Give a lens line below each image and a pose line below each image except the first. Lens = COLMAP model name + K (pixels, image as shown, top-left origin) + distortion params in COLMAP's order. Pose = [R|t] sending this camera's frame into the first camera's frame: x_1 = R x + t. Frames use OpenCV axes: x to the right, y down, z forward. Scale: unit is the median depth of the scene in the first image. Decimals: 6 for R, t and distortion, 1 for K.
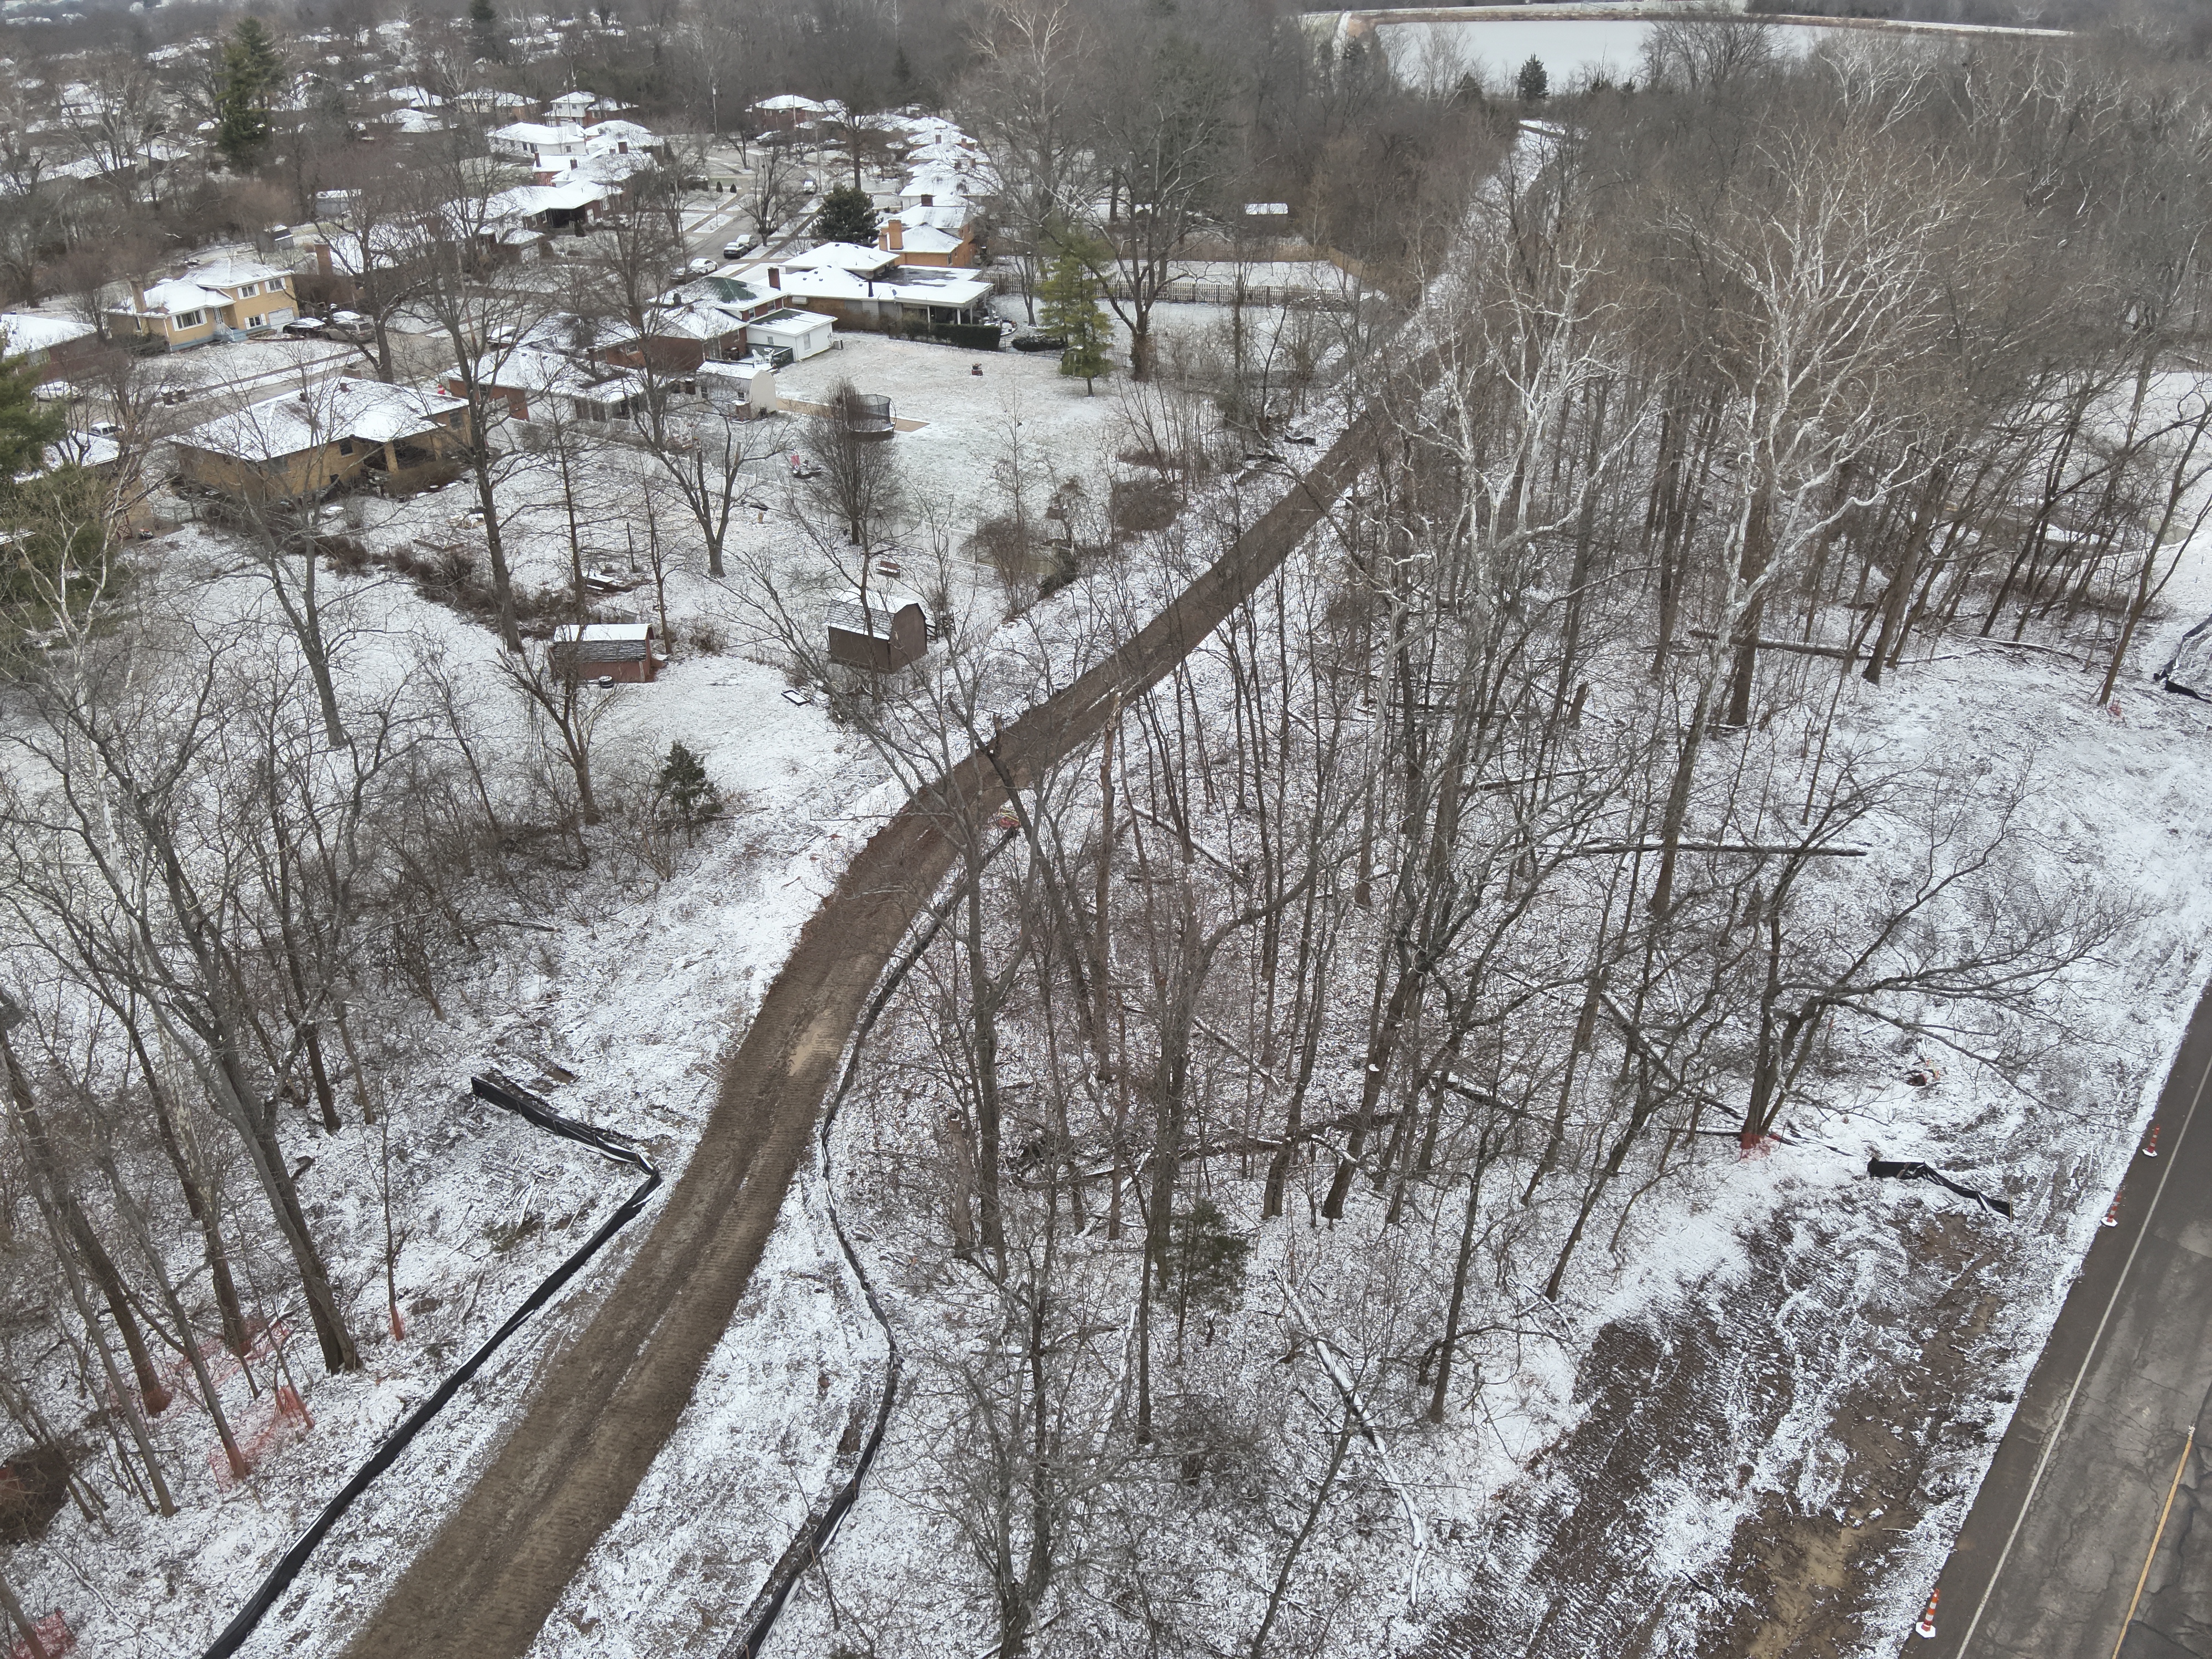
lens RADIAL K [[1600.9, 0, 1106.0], [0, 1600.9, 829.5], [0, 0, 1]] dist [0.129467, -0.242103]
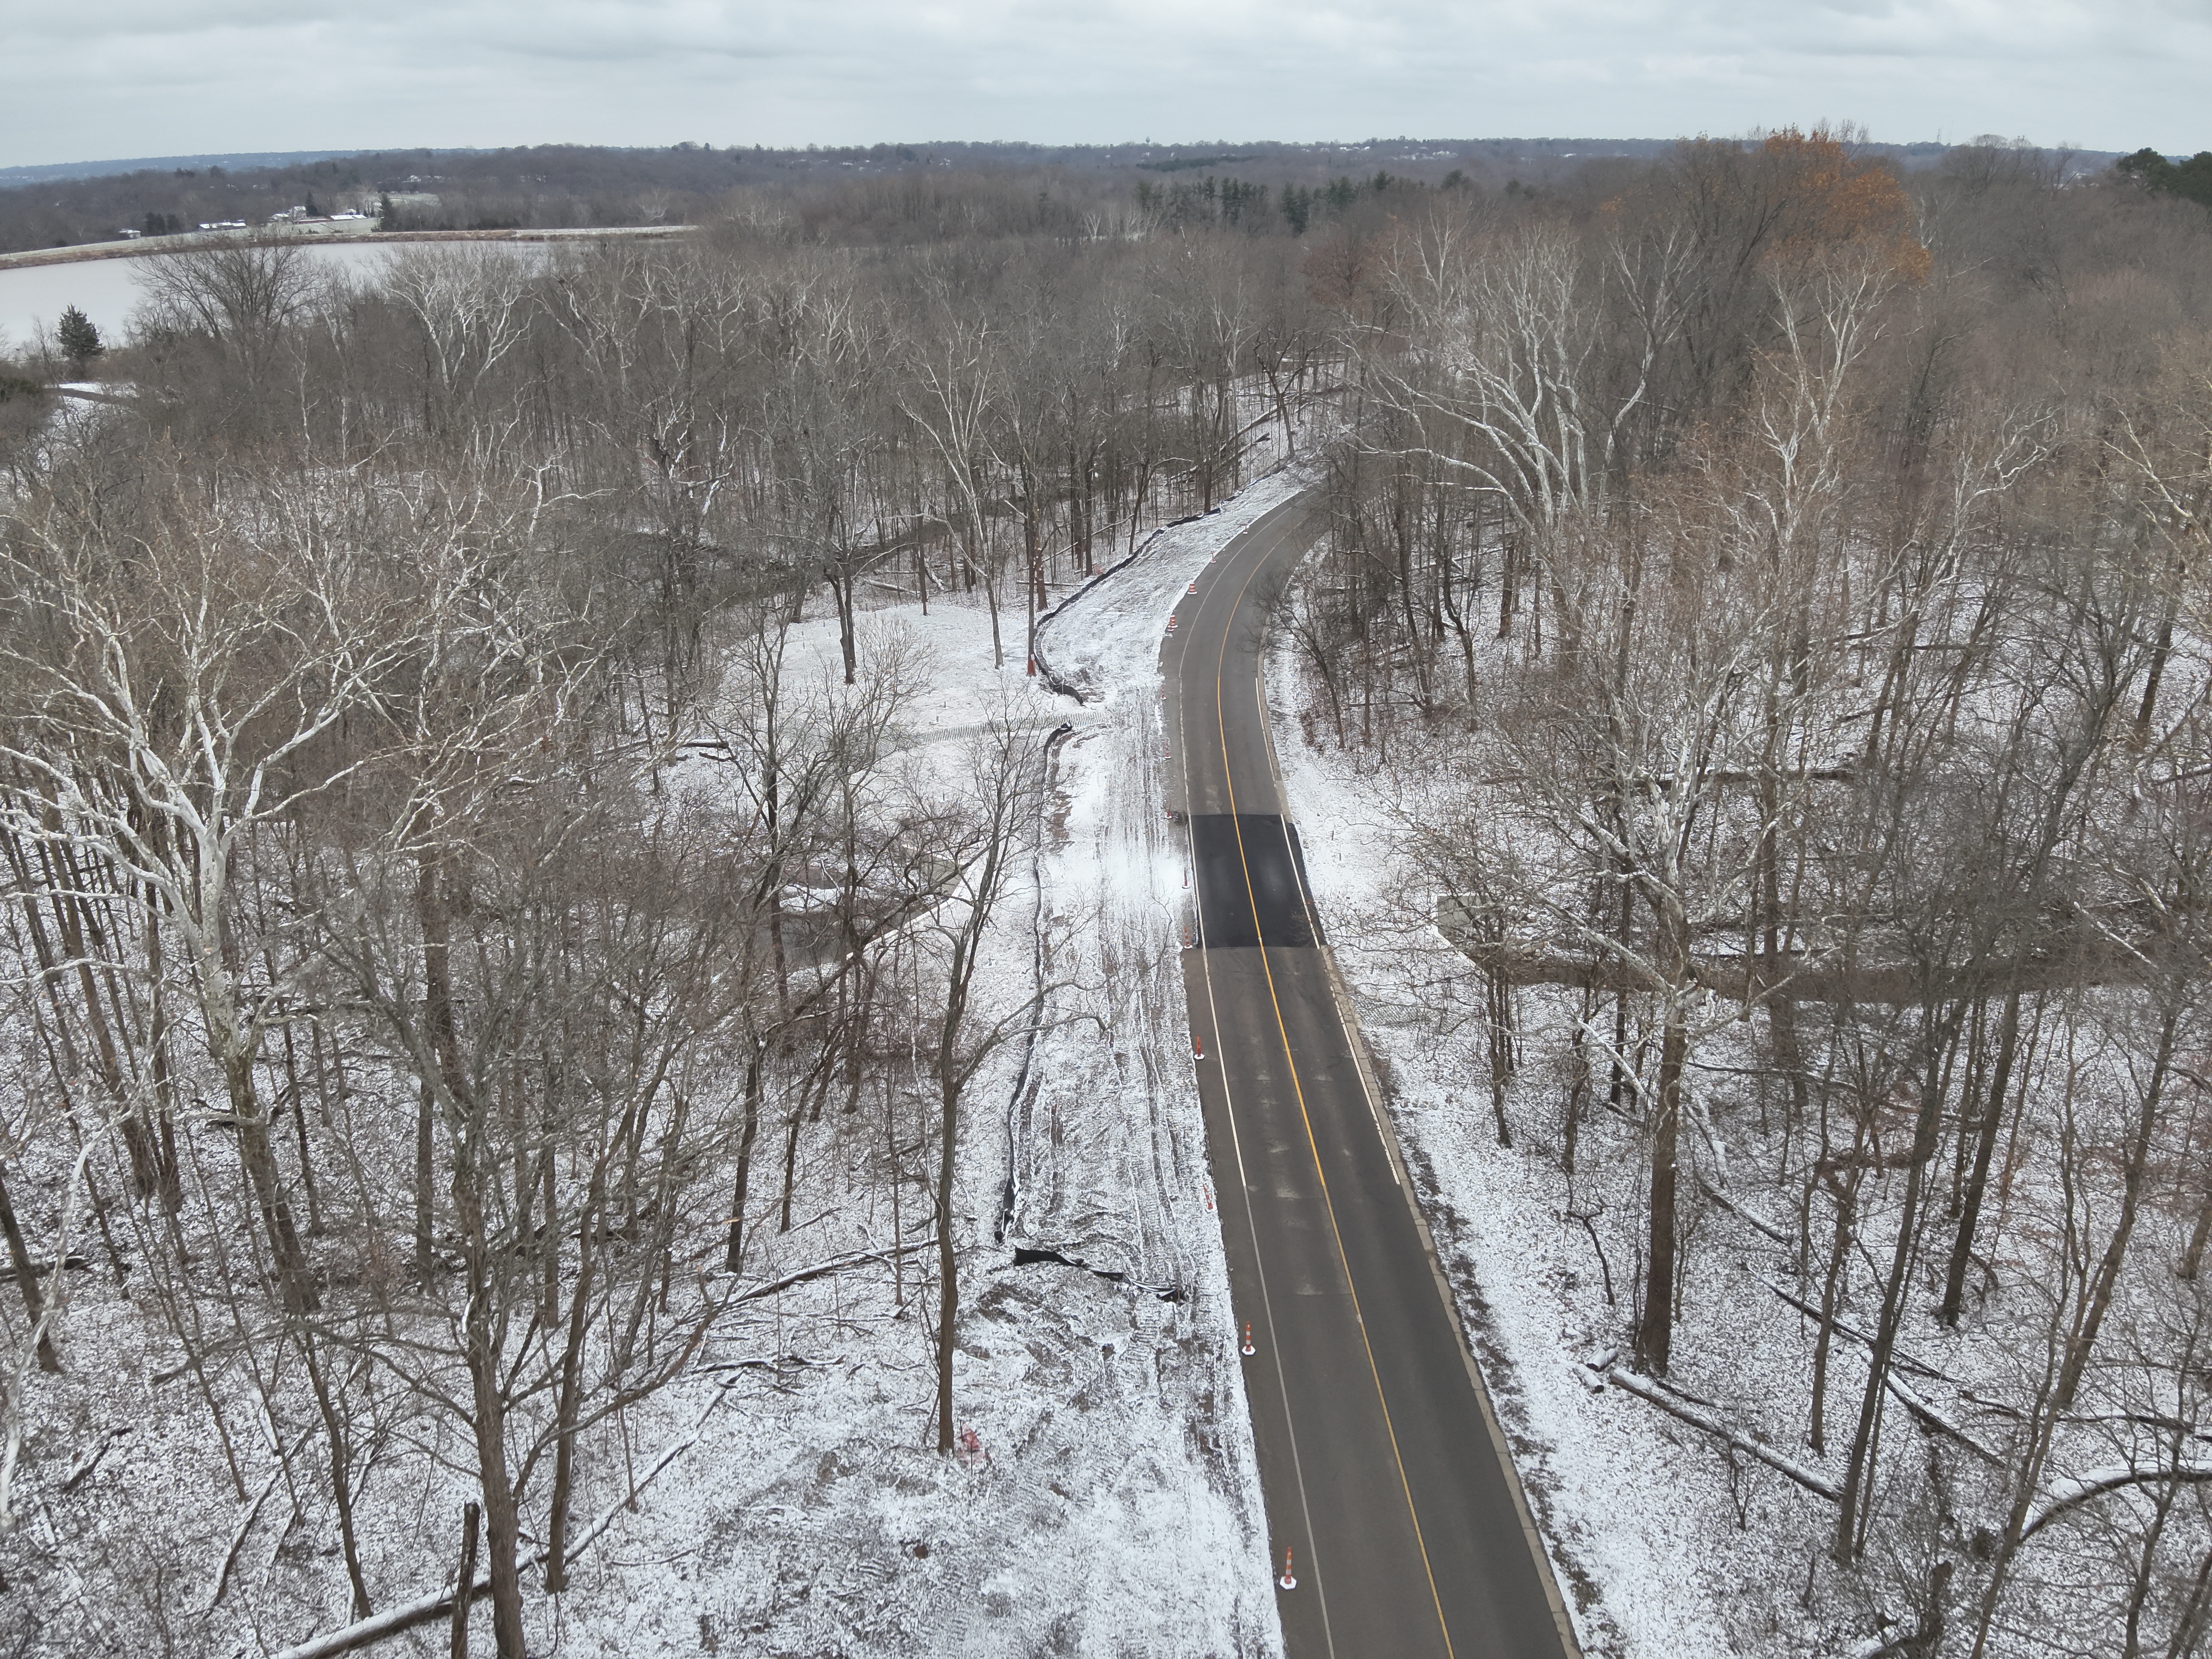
lens RADIAL K [[1600.9, 0, 1106.0], [0, 1600.9, 829.5], [0, 0, 1]] dist [0.129467, -0.242103]
pose [[0.751883, -0.247416, 0.611111, 0.088872], [0.314240, 0.949341, -0.002273, -0.062793], [-0.579590, 0.193744, 0.791542, 0.117820]]
